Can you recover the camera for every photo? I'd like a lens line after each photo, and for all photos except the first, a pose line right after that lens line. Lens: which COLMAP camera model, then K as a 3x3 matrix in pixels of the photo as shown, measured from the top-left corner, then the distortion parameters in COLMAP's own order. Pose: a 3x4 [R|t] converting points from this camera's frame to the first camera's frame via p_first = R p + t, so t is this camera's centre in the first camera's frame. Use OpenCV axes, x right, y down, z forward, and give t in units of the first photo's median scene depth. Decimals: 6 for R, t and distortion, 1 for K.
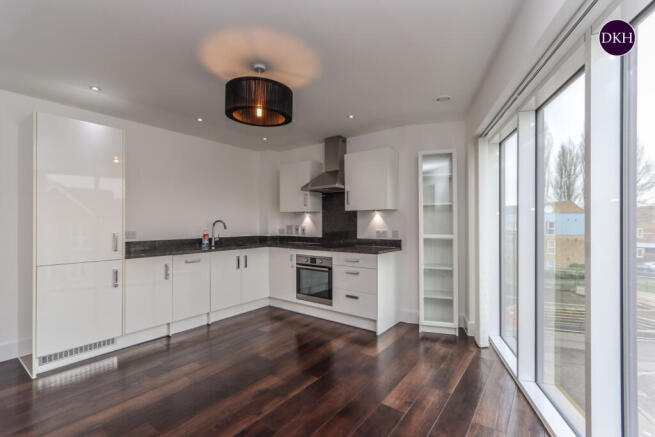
lens RADIAL K [[301.7, 0, 326.2], [0, 301.7, 223.8], [0, 0, 1]] dist [0.011555, 0.000452]
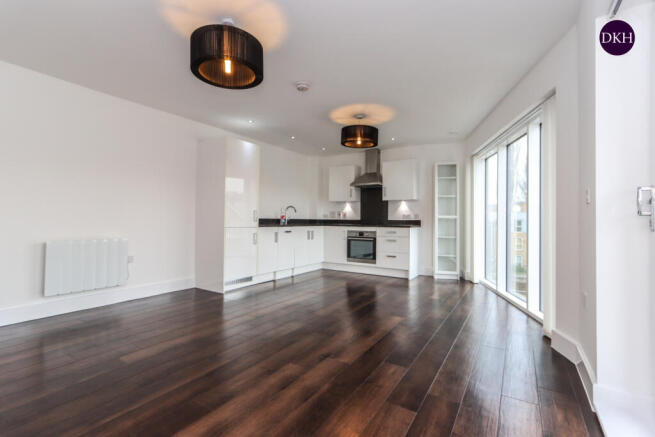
lens RADIAL K [[301.7, 0, 328.4], [0, 301.7, 214.4], [0, 0, 1]] dist [0.011555, 0.000452]
pose [[0.997105, 0.013435, 0.074843, -0.328044], [-0.011960, 0.999726, -0.020122, 0.061246], [-0.075093, 0.019169, 0.996992, -0.468700]]
